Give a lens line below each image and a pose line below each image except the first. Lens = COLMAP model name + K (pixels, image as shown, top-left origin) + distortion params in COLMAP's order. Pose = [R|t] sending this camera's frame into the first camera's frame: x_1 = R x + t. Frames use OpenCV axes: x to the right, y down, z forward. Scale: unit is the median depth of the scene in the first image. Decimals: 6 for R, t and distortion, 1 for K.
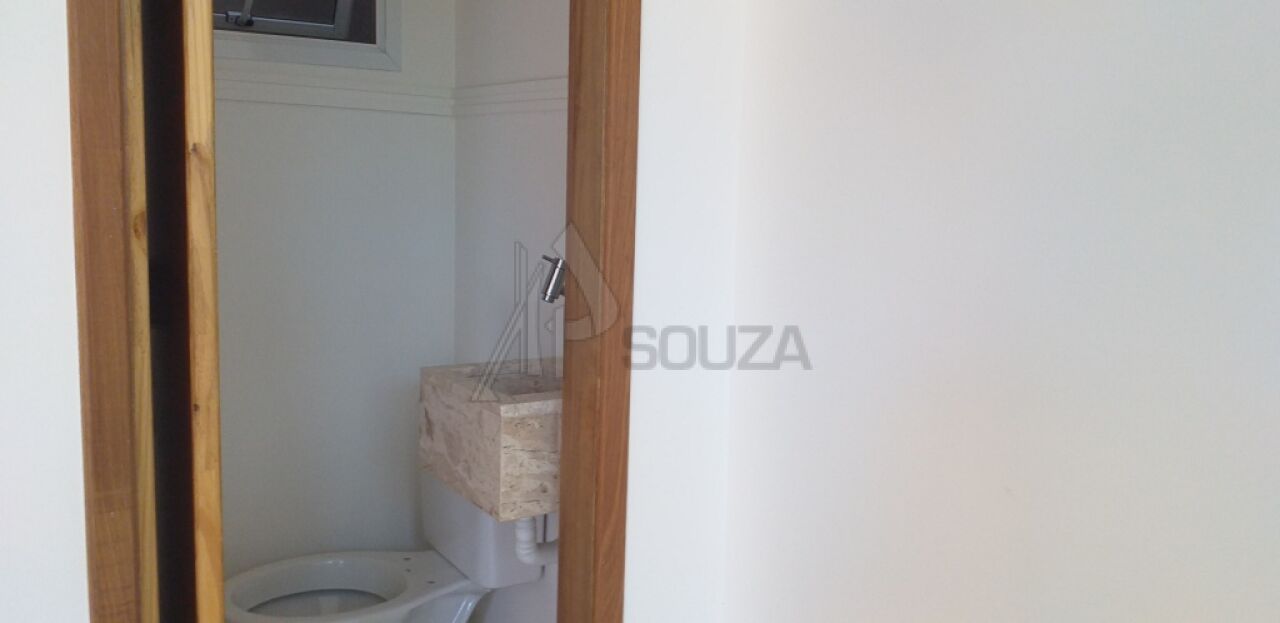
lens RADIAL K [[1052.4, 0, 640.6], [0, 1052.4, 356.5], [0, 0, 1]] dist [-0.003098, -0.009754]
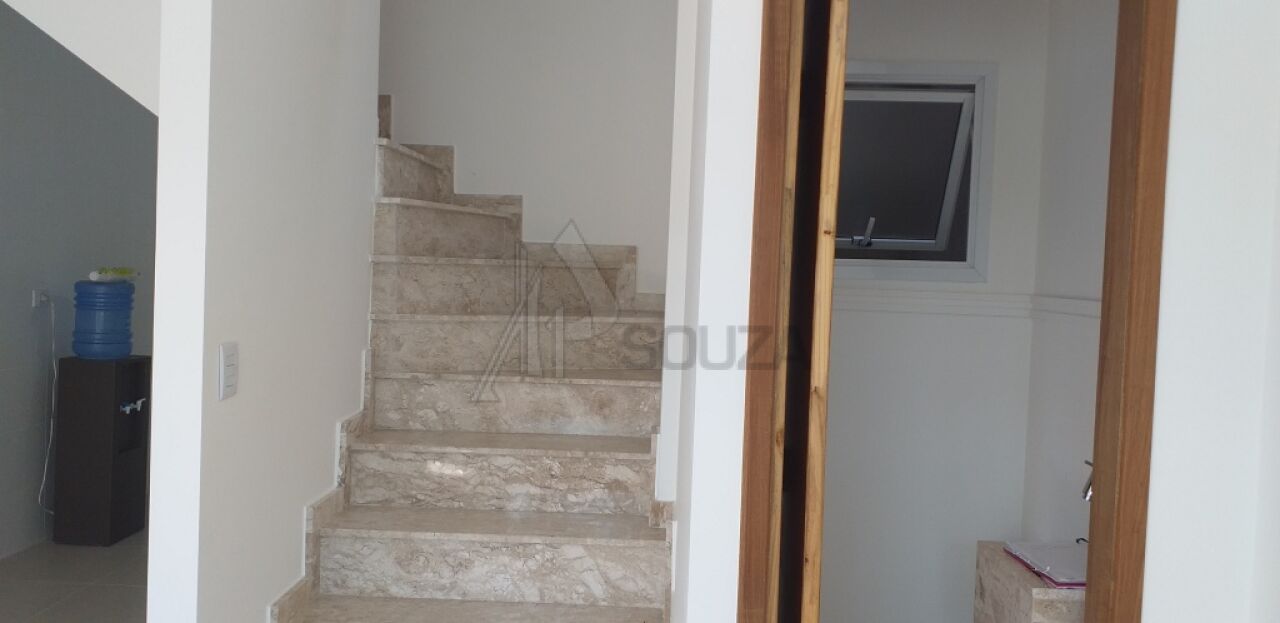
lens RADIAL K [[1029.4, 0, 640.0], [0, 1029.4, 311.5], [0, 0, 1]] dist [0.113277, -0.000340]
pose [[0.836071, 0.005704, -0.548592, 0.174505], [-0.086593, 0.988784, -0.121691, -0.091697], [0.541744, 0.149246, 0.827187, -0.375145]]
